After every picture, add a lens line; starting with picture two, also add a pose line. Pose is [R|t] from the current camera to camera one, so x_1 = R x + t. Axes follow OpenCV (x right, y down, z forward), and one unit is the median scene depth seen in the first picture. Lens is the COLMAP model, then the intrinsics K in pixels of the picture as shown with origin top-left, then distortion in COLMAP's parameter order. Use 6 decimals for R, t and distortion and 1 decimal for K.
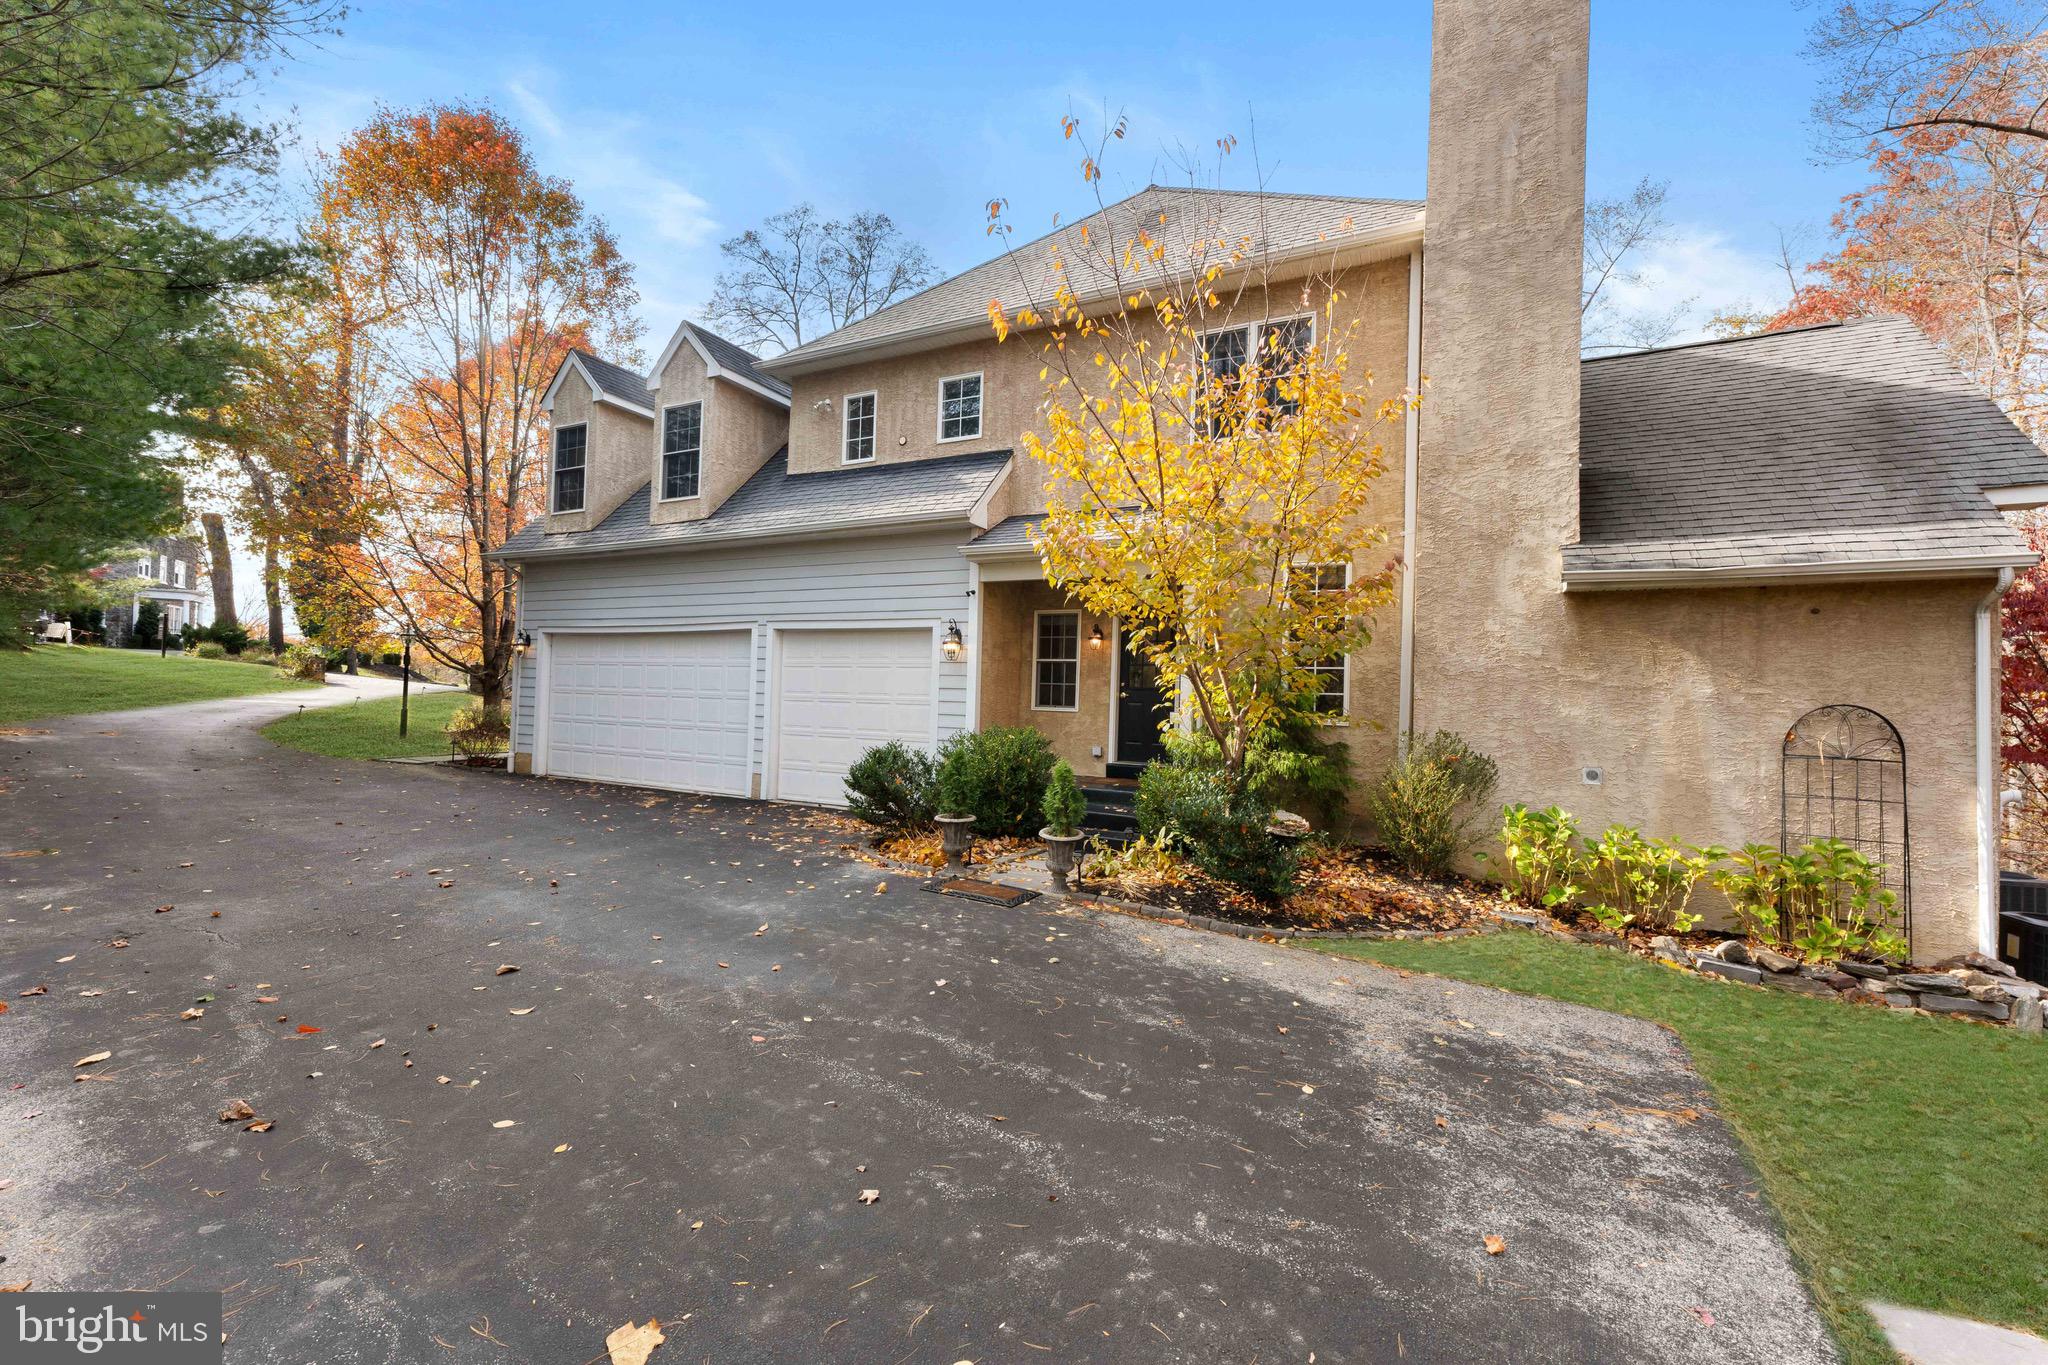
lens RADIAL K [[813.0, 0, 1024.9], [0, 813.0, 684.5], [0, 0, 1]] dist [0.002968, 0.000103]
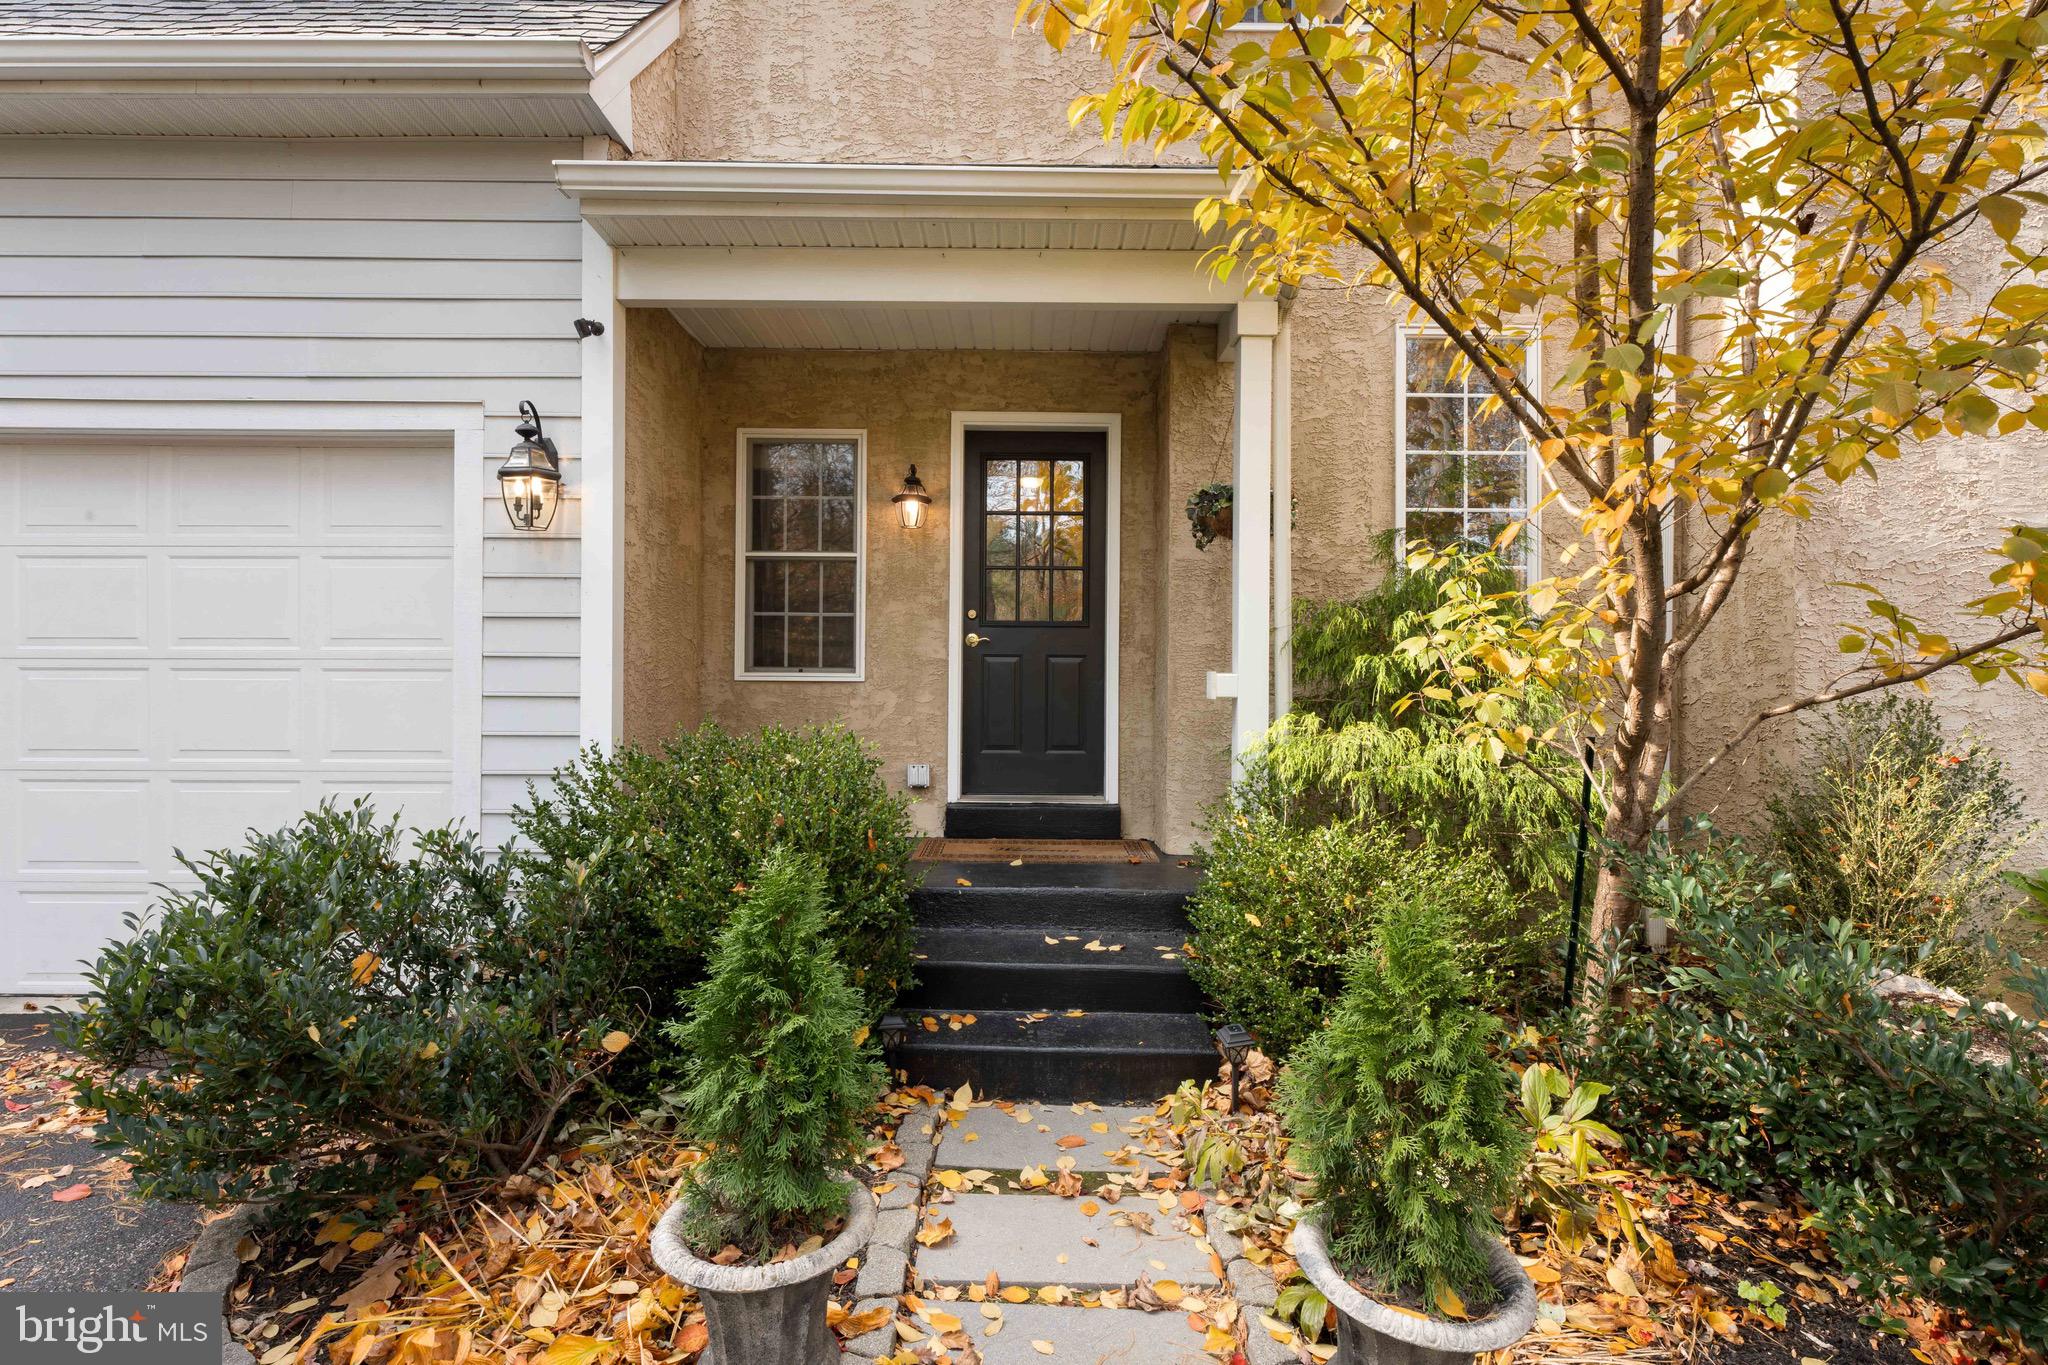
lens RADIAL K [[995.9, 0, 1025.4], [0, 995.9, 688.5], [0, 0, 1]] dist [-0.000349, -0.000025]
pose [[0.889336, -0.023612, 0.456644, -0.095479], [0.010121, 0.999438, 0.031967, 0.022790], [-0.457142, -0.023808, 0.889075, 0.542631]]
